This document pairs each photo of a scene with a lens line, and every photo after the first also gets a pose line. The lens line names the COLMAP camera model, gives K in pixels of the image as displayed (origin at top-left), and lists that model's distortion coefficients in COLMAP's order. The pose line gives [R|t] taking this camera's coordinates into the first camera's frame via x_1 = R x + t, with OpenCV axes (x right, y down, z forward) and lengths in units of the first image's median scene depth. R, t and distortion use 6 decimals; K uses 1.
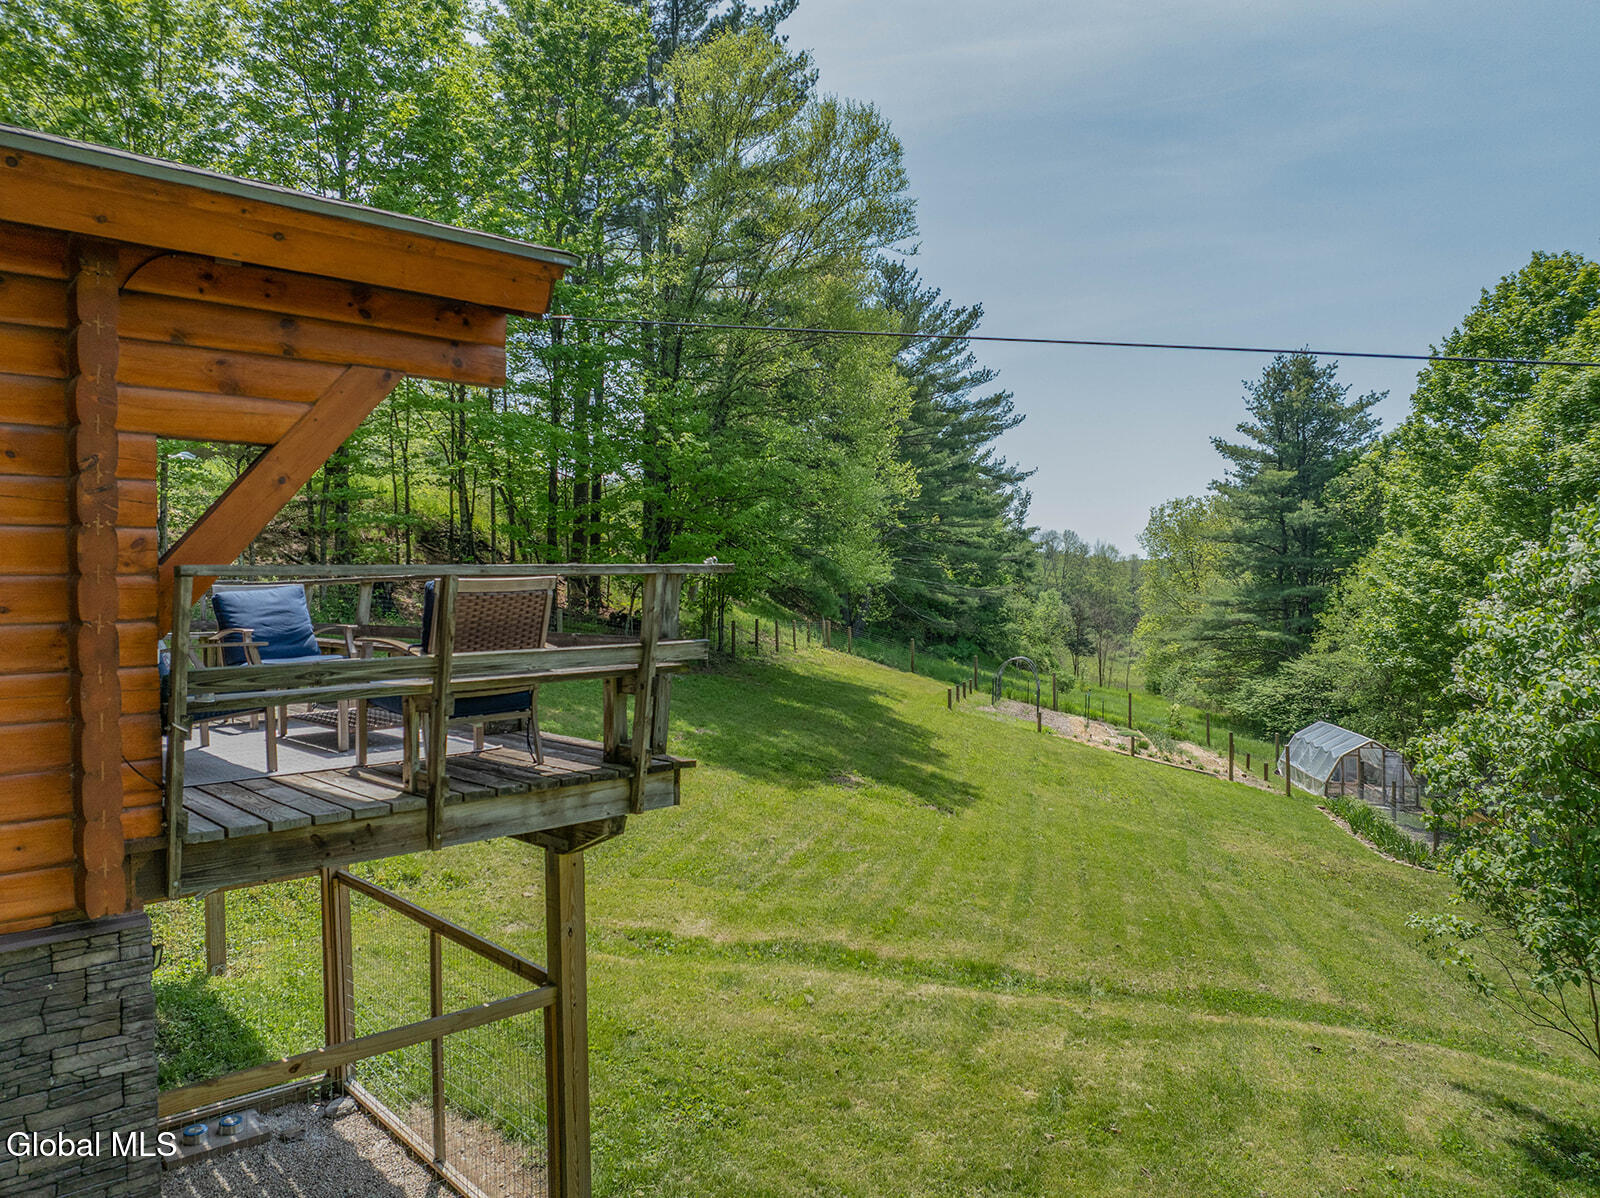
lens RADIAL K [[1080.7, 0, 806.5], [0, 1080.7, 598.6], [0, 0, 1]] dist [-0.043160, 0.015160]
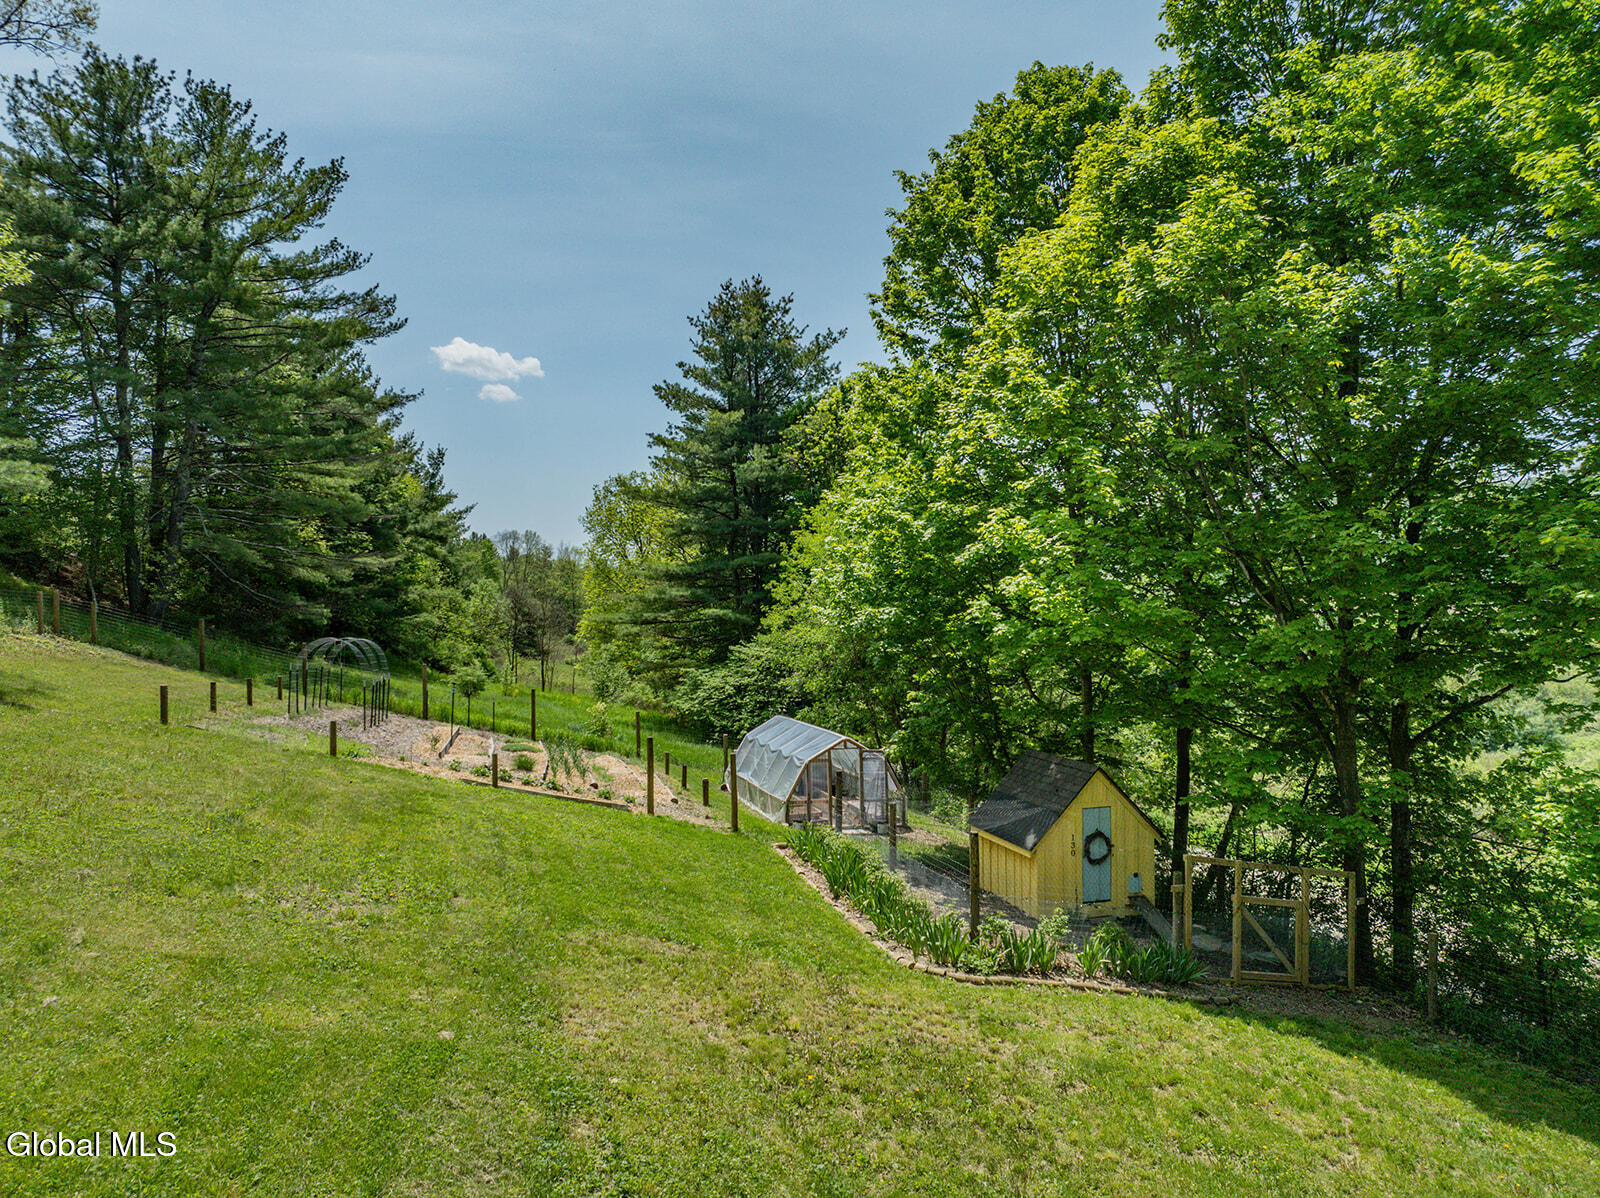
lens RADIAL K [[1080.7, 0, 802.6], [0, 1080.7, 598.5], [0, 0, 1]] dist [-0.043160, 0.015160]
pose [[0.889489, -0.002517, 0.456950, 0.118630], [0.007585, 0.999928, -0.009257, 0.031657], [-0.456894, 0.011700, 0.889444, 0.250902]]
